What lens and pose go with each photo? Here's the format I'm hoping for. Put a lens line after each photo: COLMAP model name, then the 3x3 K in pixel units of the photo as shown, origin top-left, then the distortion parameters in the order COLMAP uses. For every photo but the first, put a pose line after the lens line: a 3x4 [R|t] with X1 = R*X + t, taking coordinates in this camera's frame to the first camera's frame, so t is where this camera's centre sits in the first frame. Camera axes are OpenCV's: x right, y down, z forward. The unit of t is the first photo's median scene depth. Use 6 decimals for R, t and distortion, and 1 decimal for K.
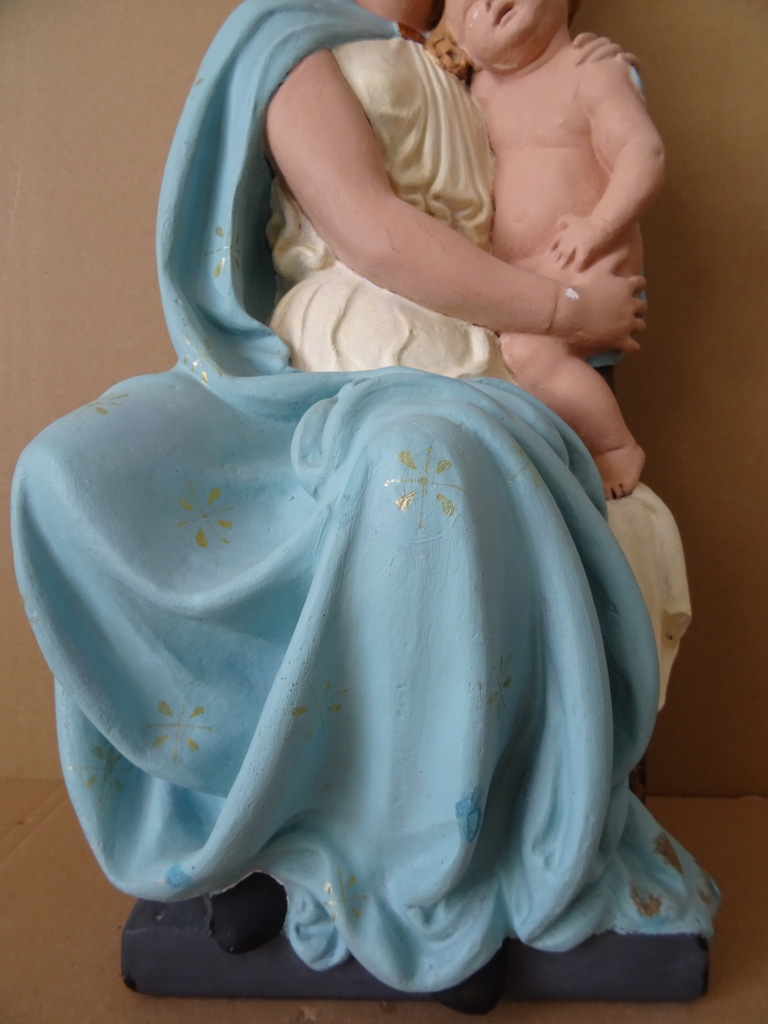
lens RADIAL K [[727.1, 0, 381.9], [0, 727.1, 510.3], [0, 0, 1]] dist [0.001593, -0.001693]
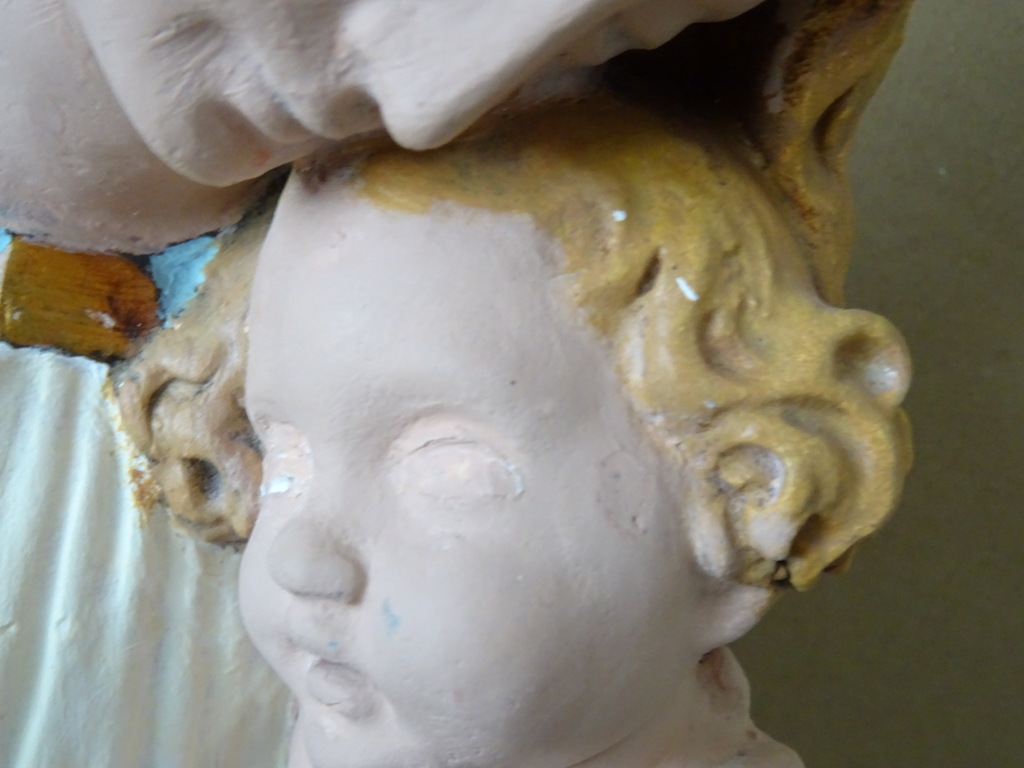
lens RADIAL K [[1097.9, 0, 511.1], [0, 1097.9, 384.9], [0, 0, 1]] dist [0.002414, -0.004468]
pose [[0.912324, 0.407678, 0.038257, 0.191736], [-0.396928, 0.857567, 0.327149, -0.967255], [0.100563, -0.313651, 0.944198, 0.847513]]
